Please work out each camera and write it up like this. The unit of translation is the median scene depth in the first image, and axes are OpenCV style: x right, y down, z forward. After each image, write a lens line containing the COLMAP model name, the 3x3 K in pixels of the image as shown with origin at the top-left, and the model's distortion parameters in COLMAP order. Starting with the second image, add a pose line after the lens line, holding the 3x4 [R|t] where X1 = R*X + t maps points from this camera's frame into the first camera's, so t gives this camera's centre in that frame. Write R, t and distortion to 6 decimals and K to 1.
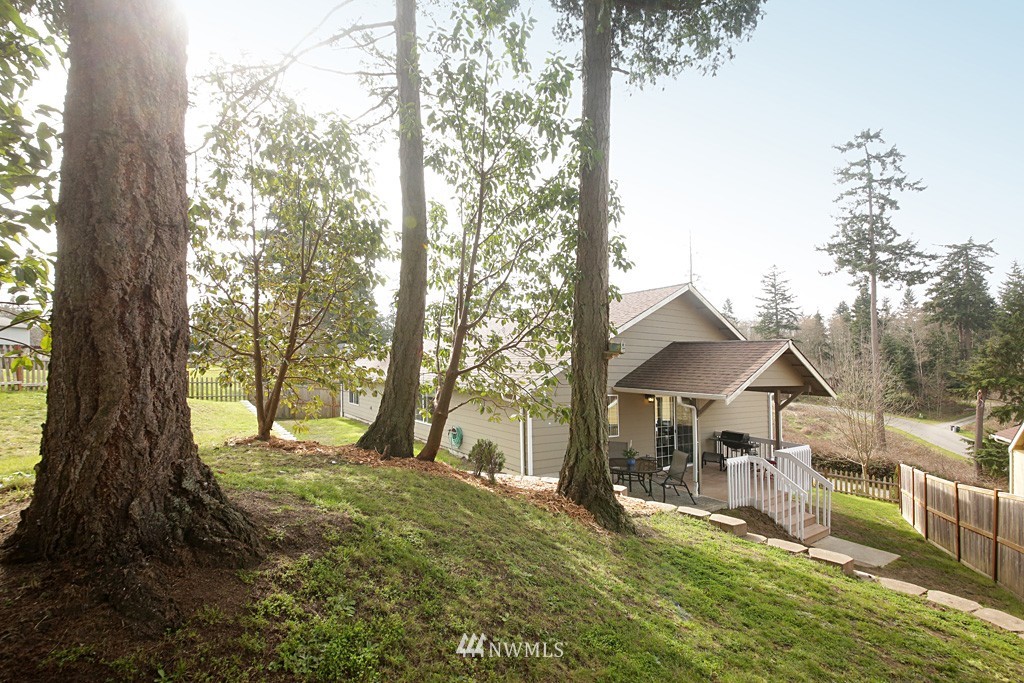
lens RADIAL K [[445.0, 0, 489.0], [0, 445.0, 369.2], [0, 0, 1]] dist [-0.002073, -0.000688]
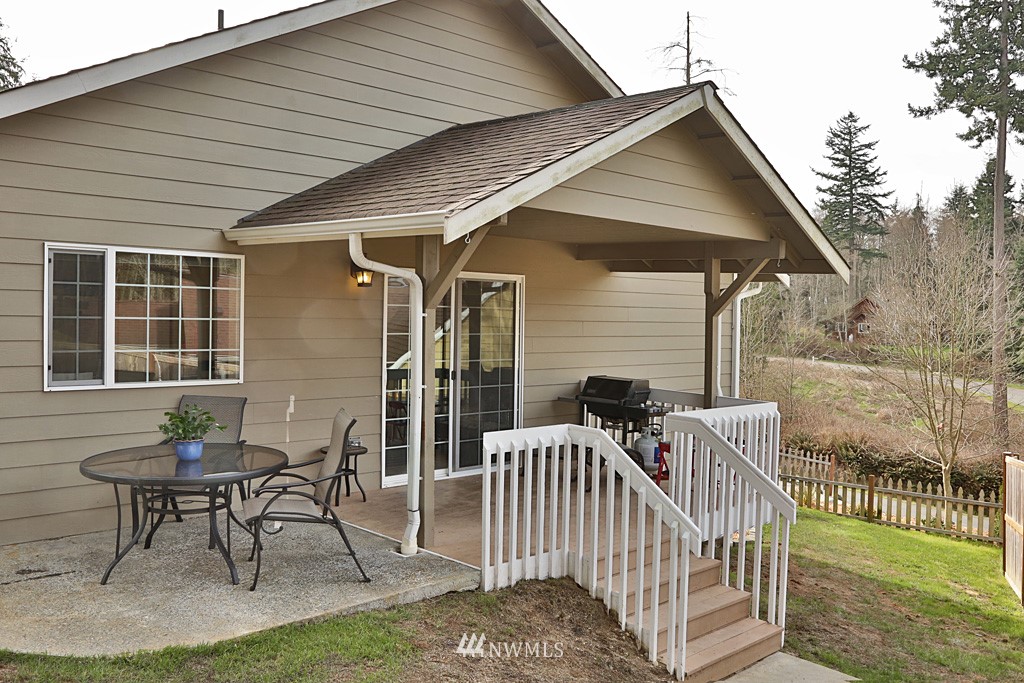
lens RADIAL K [[902.4, 0, 512.4], [0, 902.4, 340.1], [0, 0, 1]] dist [0.009292, 0.037837]
pose [[0.976628, 0.003236, 0.214913, 0.137944], [-0.011767, 0.999192, 0.038426, 0.037222], [-0.214615, -0.040057, 0.975877, 0.124616]]
